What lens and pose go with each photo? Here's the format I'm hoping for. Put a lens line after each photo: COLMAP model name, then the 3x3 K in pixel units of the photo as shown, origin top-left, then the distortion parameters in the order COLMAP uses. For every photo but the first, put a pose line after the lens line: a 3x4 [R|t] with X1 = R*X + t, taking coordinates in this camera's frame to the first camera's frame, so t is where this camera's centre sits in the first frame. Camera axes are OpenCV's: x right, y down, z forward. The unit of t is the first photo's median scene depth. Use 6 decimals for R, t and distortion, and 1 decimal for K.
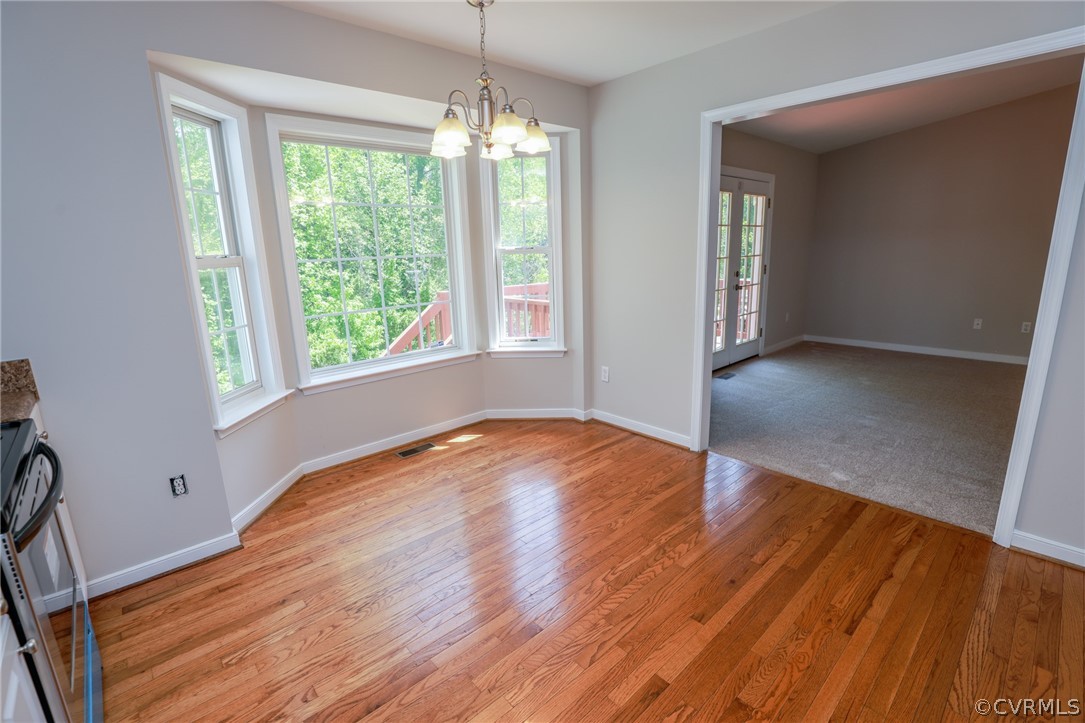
lens RADIAL K [[493.3, 0, 550.0], [0, 493.3, 363.6], [0, 0, 1]] dist [-0.033920, 0.004070]
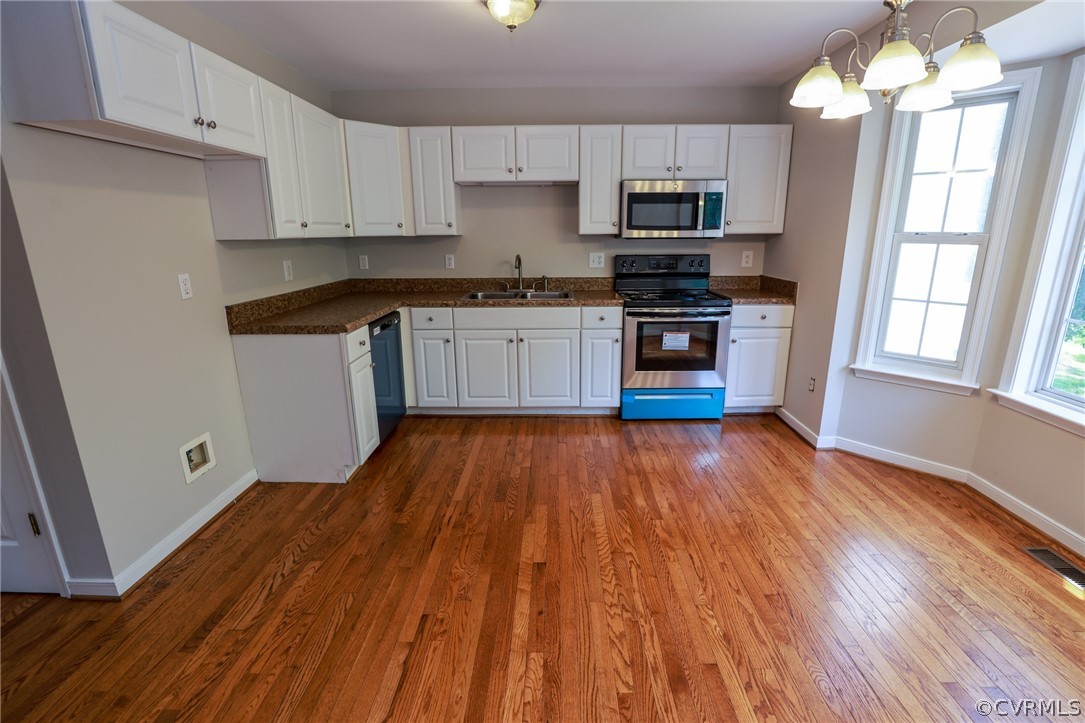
lens RADIAL K [[493.3, 0, 549.7], [0, 493.3, 366.1], [0, 0, 1]] dist [-0.033920, 0.004070]
pose [[-0.687131, 0.221710, -0.691878, 0.597331], [-0.143802, 0.891958, 0.428640, -0.238876], [0.712160, 0.394025, -0.581010, 0.910763]]
